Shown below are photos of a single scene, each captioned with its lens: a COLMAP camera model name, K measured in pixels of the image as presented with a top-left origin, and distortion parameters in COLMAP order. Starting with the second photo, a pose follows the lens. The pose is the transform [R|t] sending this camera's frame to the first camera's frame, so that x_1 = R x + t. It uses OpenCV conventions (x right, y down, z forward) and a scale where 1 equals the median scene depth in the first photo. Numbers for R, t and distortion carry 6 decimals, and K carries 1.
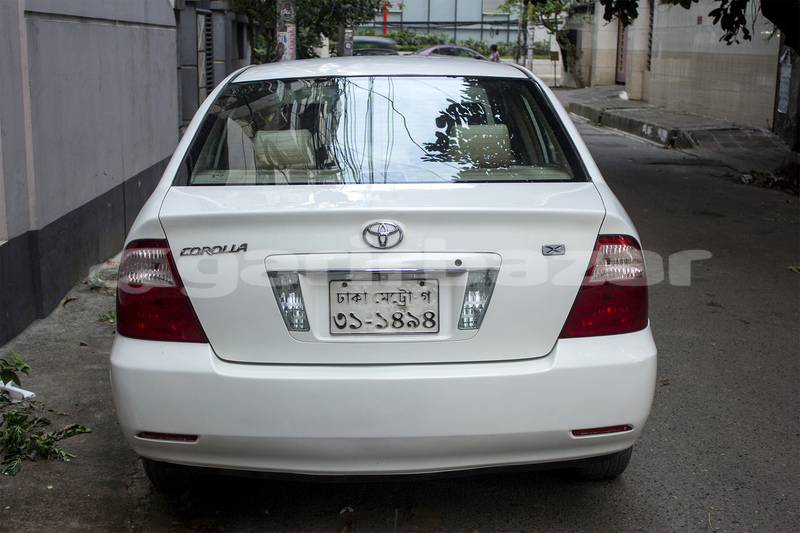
lens RADIAL K [[1066.7, 0, 400.0], [0, 1066.7, 266.5], [0, 0, 1]] dist [0.014601, 0.054801]
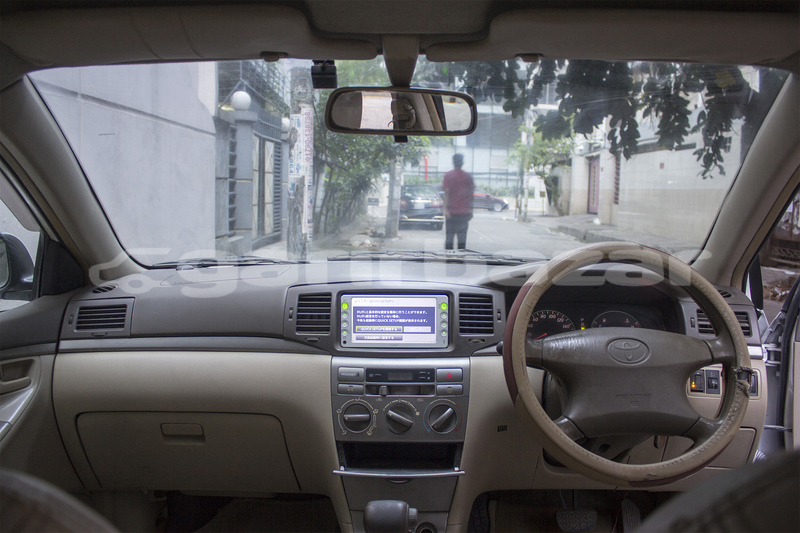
lens RADIAL K [[670.3, 0, 400.0], [0, 670.3, 266.5], [0, 0, 1]] dist [-0.091494, 0.004955]
pose [[0.998550, 0.020026, -0.049964, -0.002769], [-0.024533, 0.995523, -0.091285, -0.029569], [0.047912, 0.092379, 0.994571, 0.241034]]
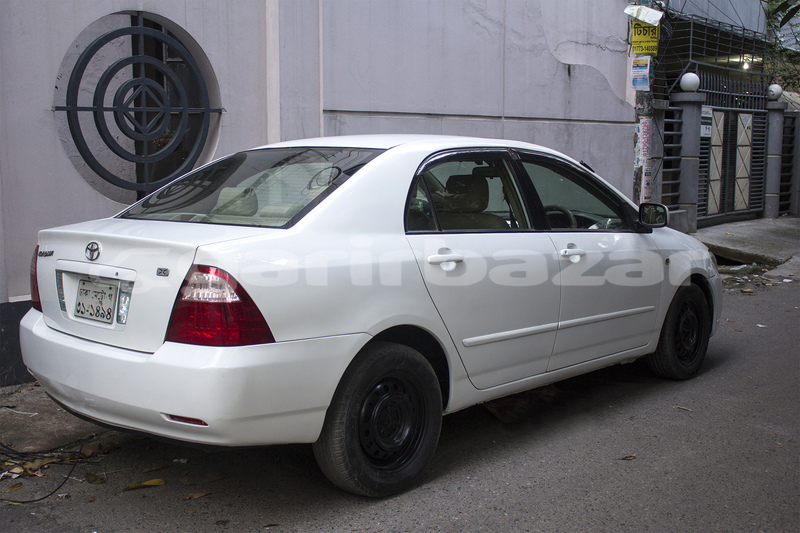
lens RADIAL K [[918.8, 0, 400.0], [0, 918.8, 266.5], [0, 0, 1]] dist [-0.070306, 0.005993]
pose [[0.731647, 0.084524, -0.676423, 0.174654], [-0.134049, 0.990748, -0.021192, -0.005867], [0.668374, 0.106179, 0.736208, 0.057455]]
